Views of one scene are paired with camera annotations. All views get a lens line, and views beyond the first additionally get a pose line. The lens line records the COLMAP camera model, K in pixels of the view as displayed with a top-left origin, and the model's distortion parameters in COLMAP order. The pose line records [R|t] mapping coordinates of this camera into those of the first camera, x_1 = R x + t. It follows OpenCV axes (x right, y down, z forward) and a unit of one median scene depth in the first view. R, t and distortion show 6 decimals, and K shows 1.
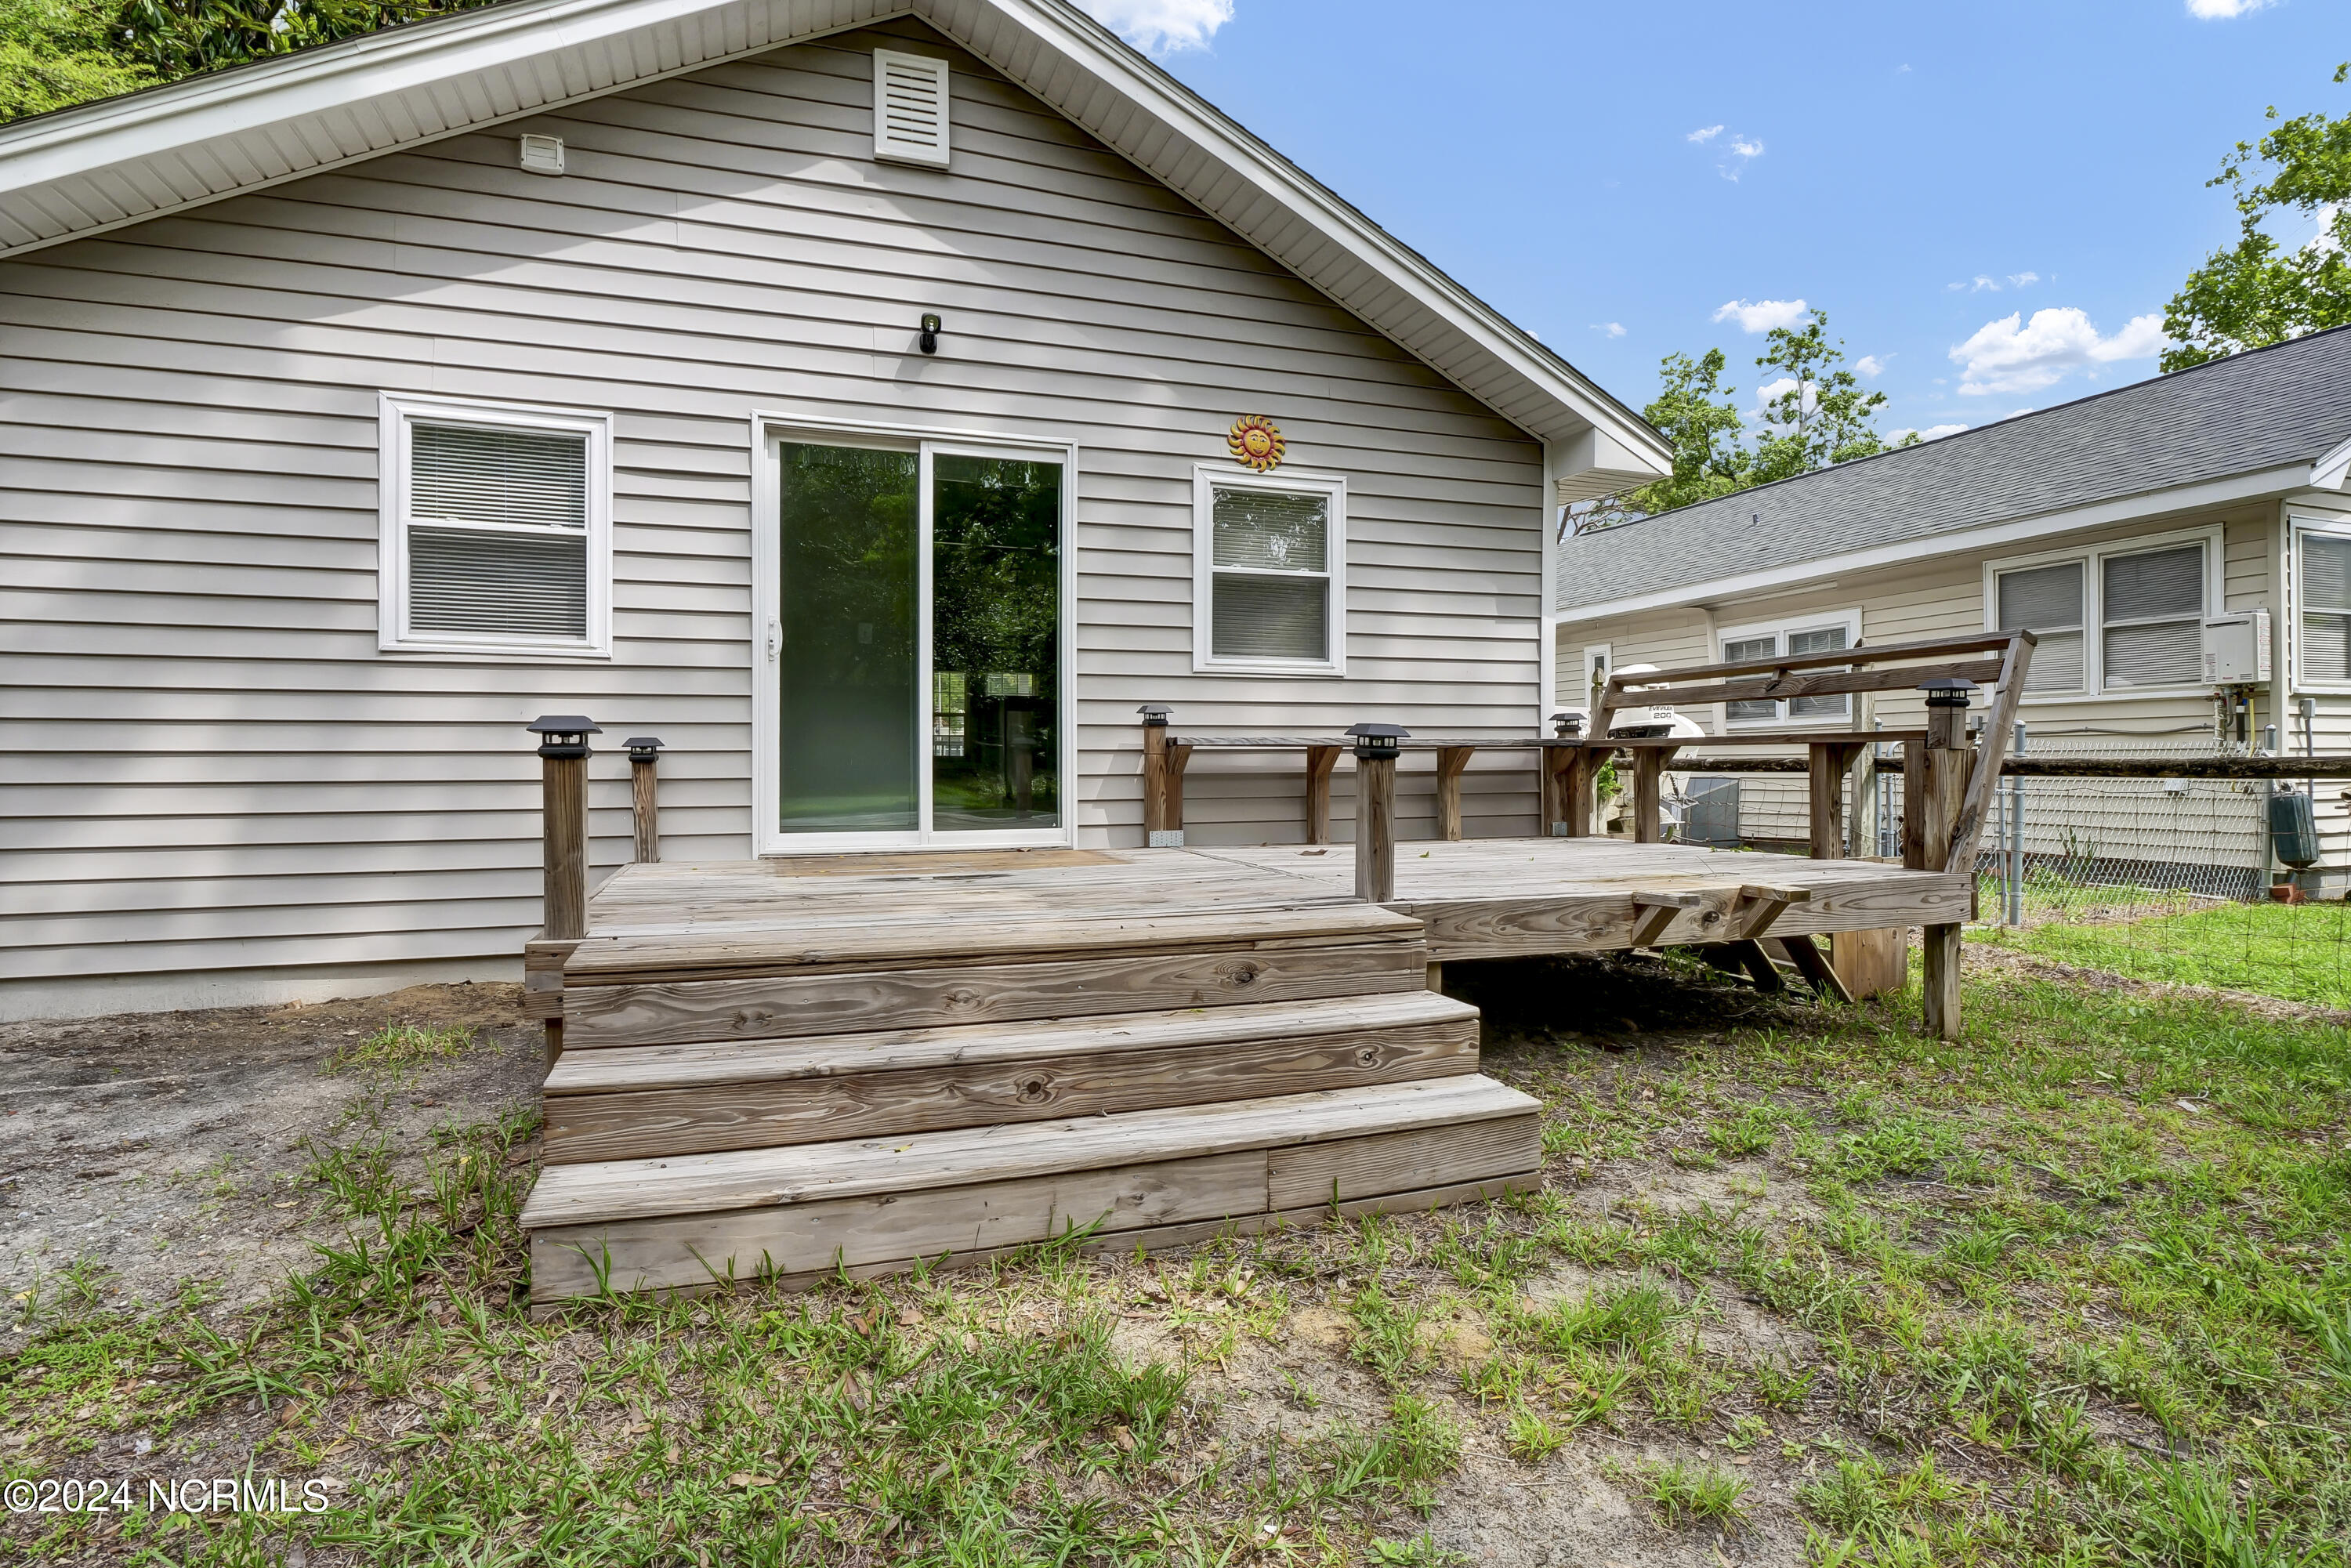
lens RADIAL K [[1150.4, 0, 1159.4], [0, 1150.4, 767.6], [0, 0, 1]] dist [-0.009604, -0.000321]
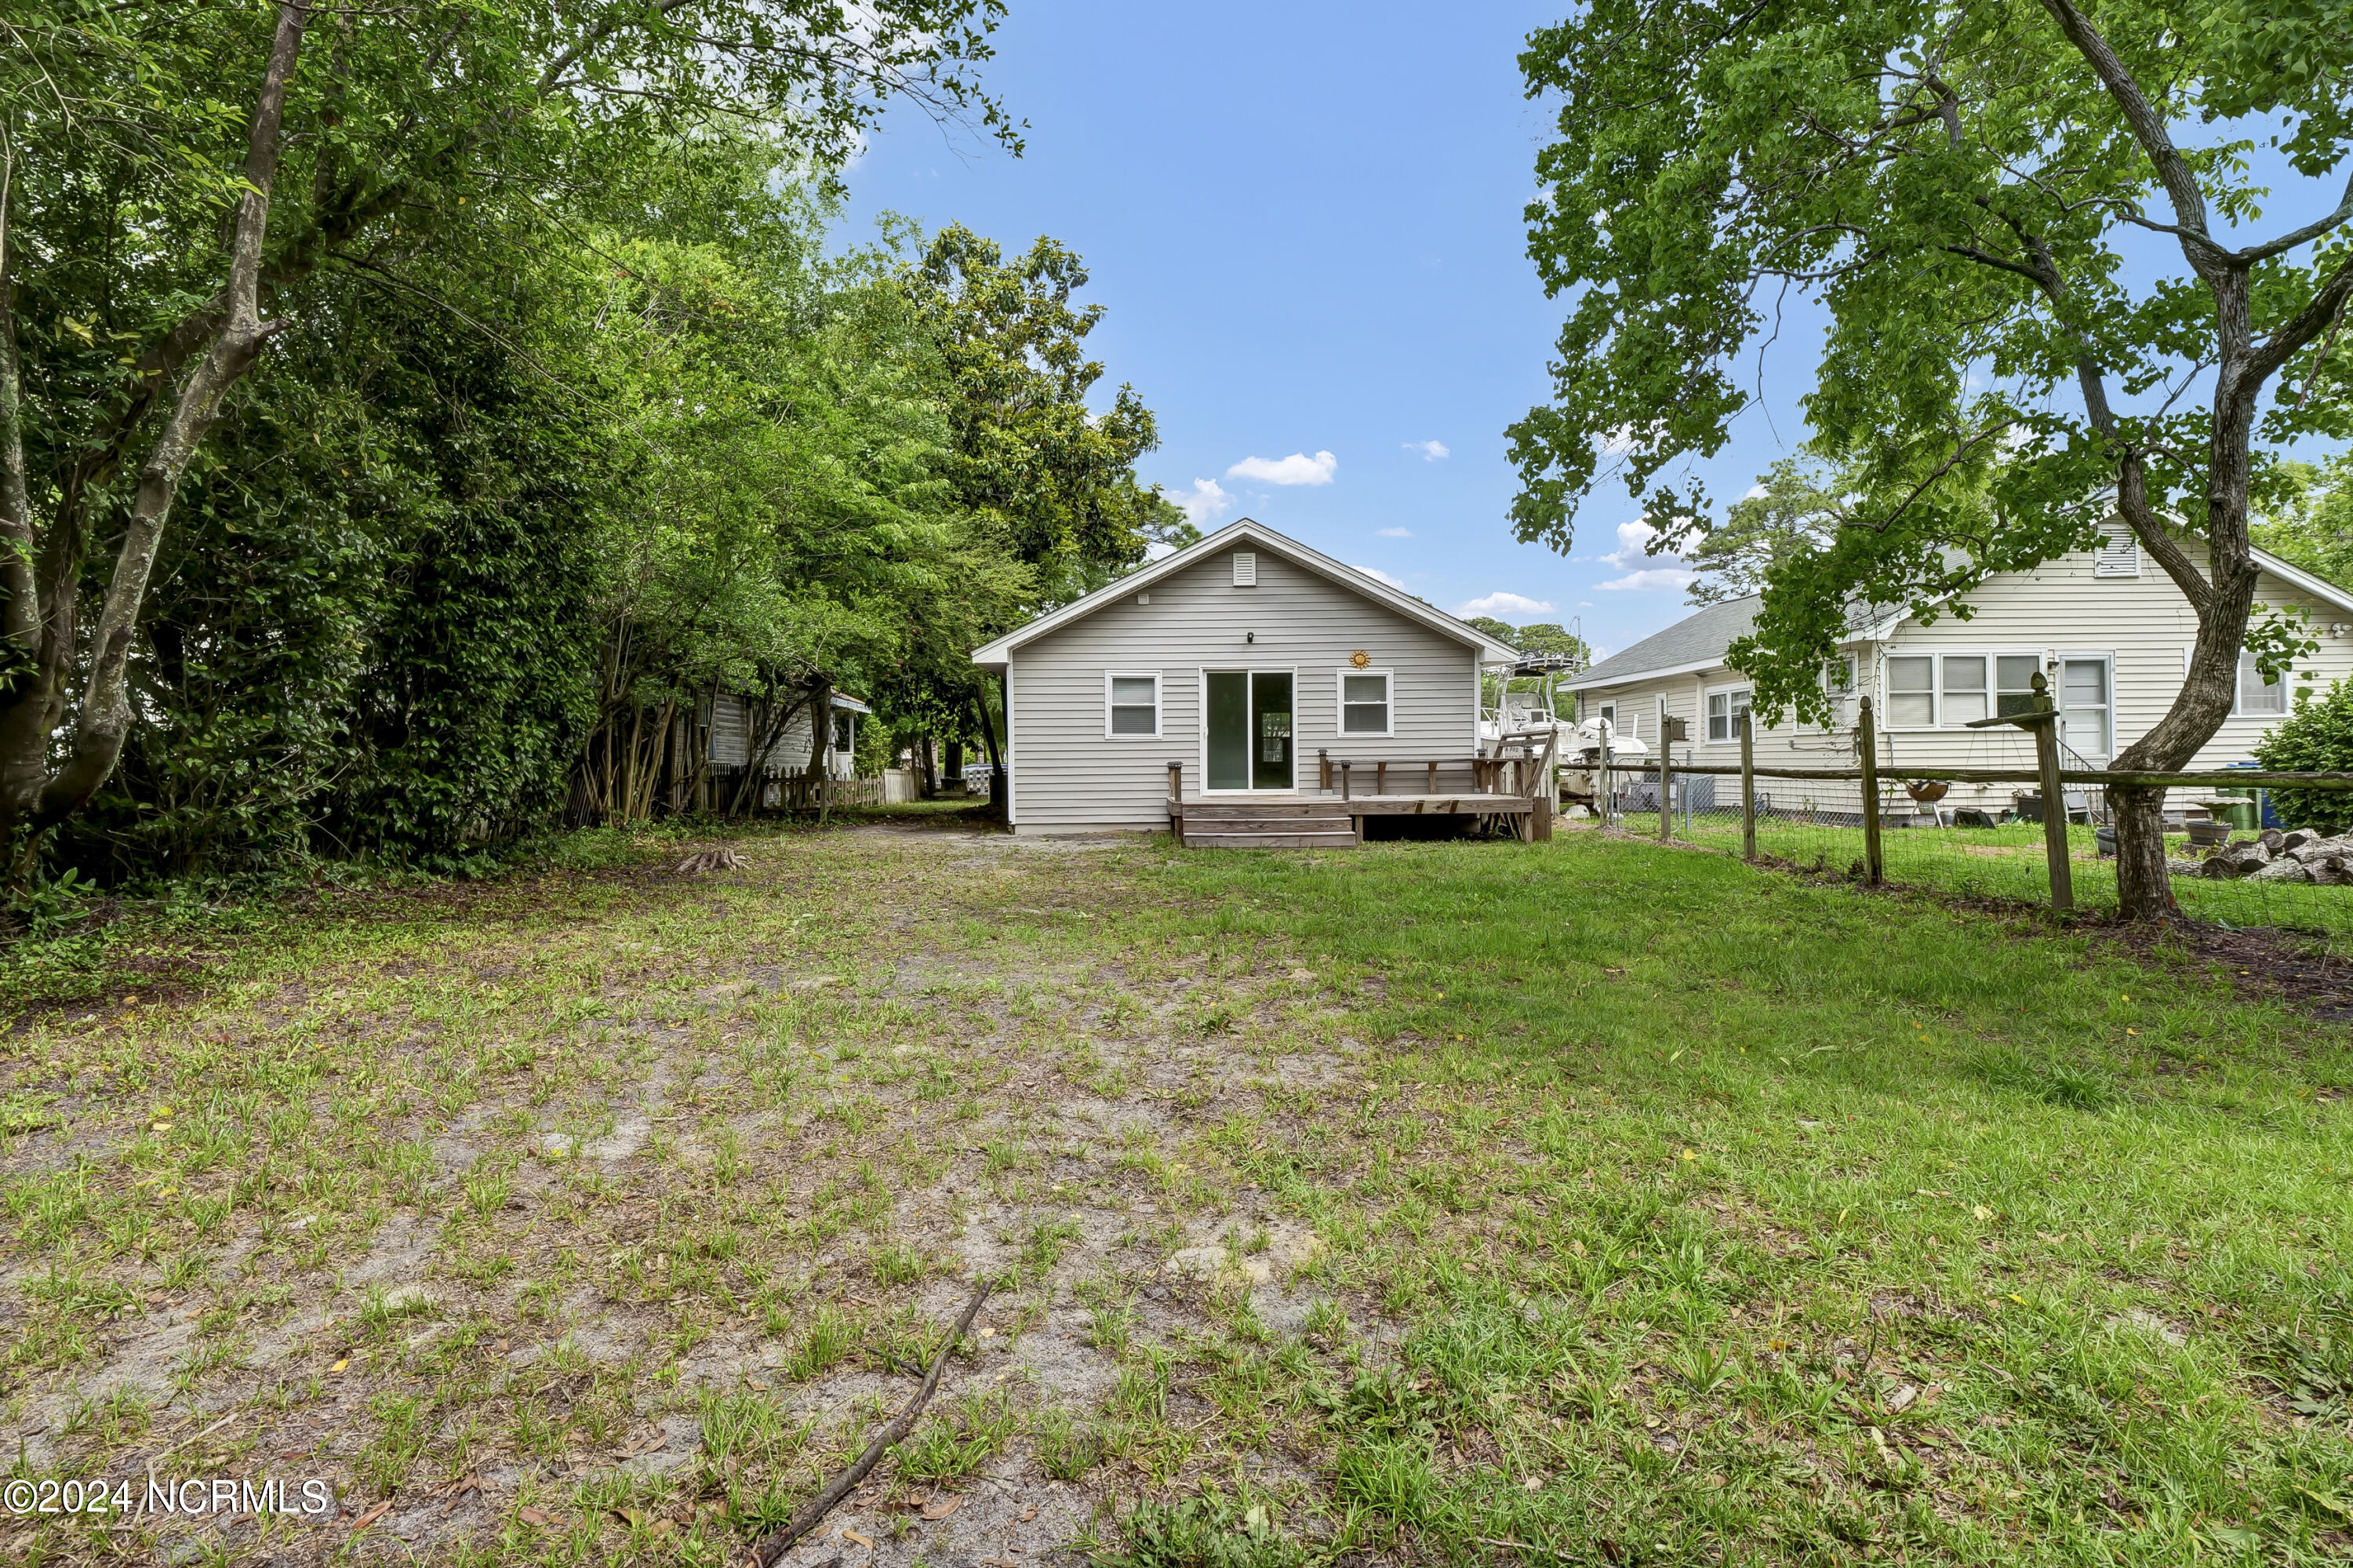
lens RADIAL K [[1151.5, 0, 1160.4], [0, 1151.5, 767.6], [0, 0, 1]] dist [-0.009604, -0.000321]
pose [[0.951358, -0.004692, -0.308053, 0.516198], [0.005064, 0.999987, 0.000409, -0.008909], [0.308047, -0.001949, 0.951369, -2.008934]]
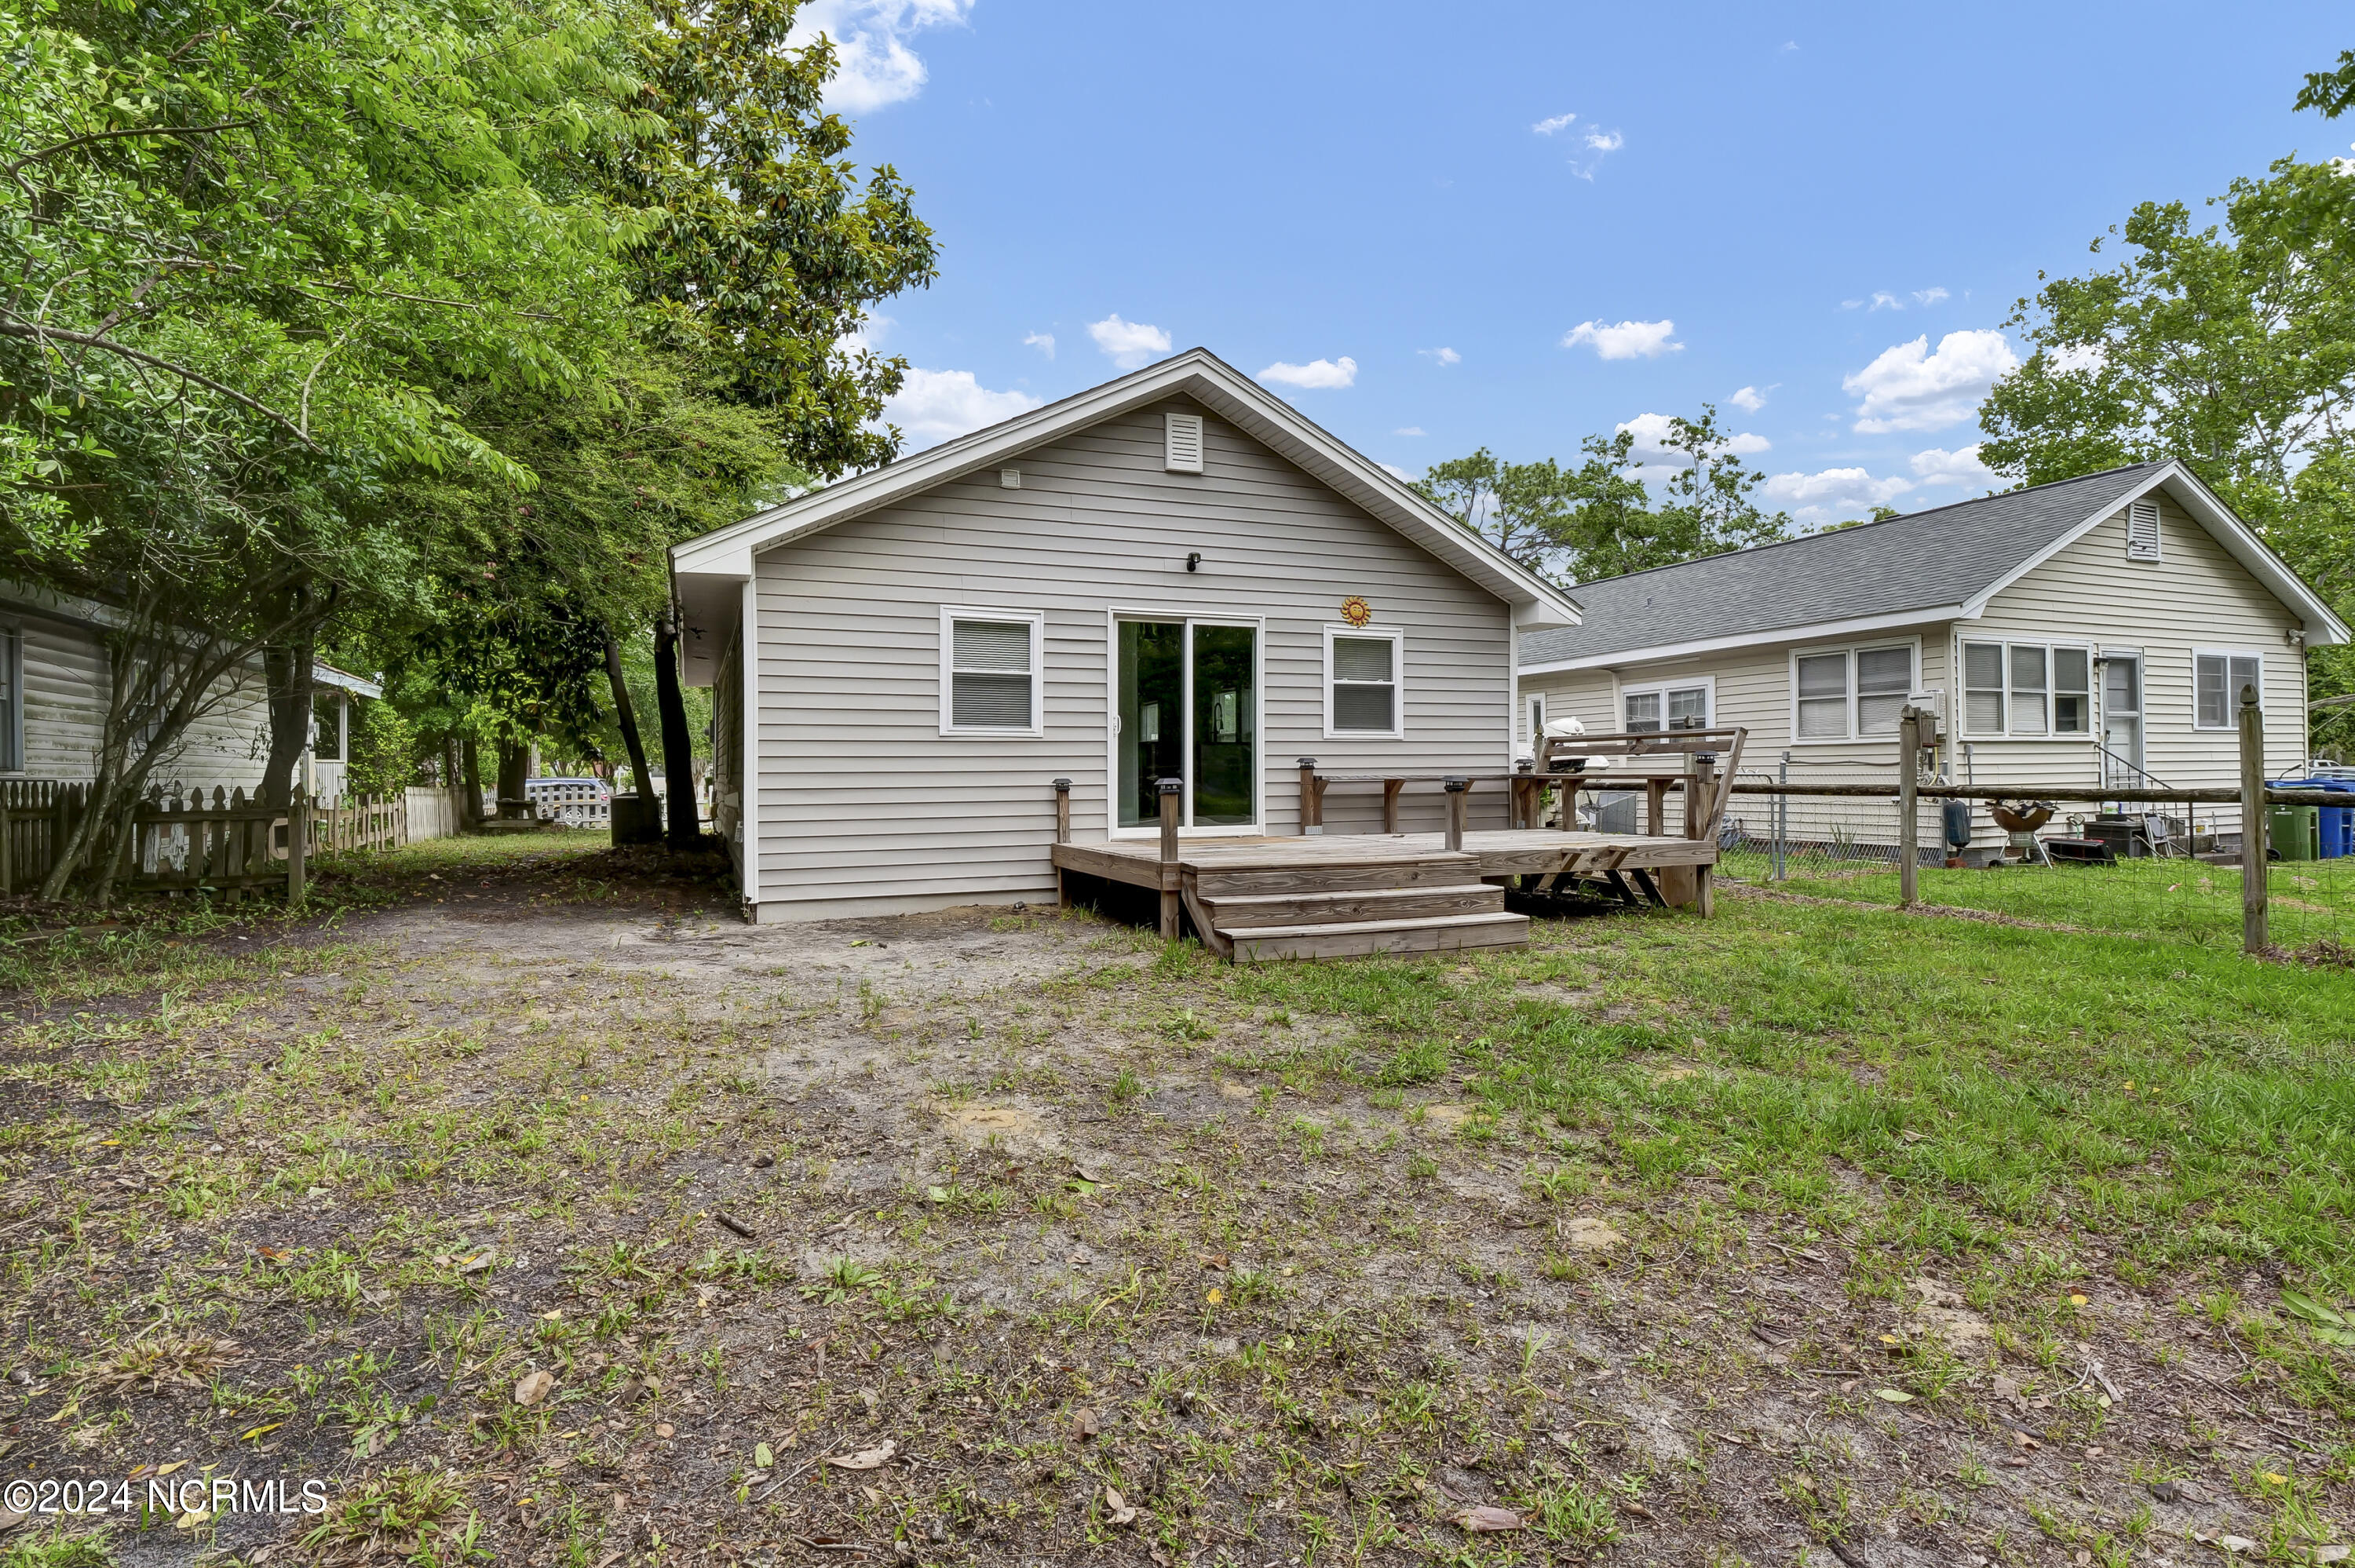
lens RADIAL K [[1152.2, 0, 1161.4], [0, 1152.2, 767.6], [0, 0, 1]] dist [-0.009604, -0.000321]
pose [[0.998457, -0.003634, 0.055409, -0.326700], [0.004229, 0.999935, -0.010629, -0.019746], [-0.055367, 0.010847, 0.998407, -0.799555]]
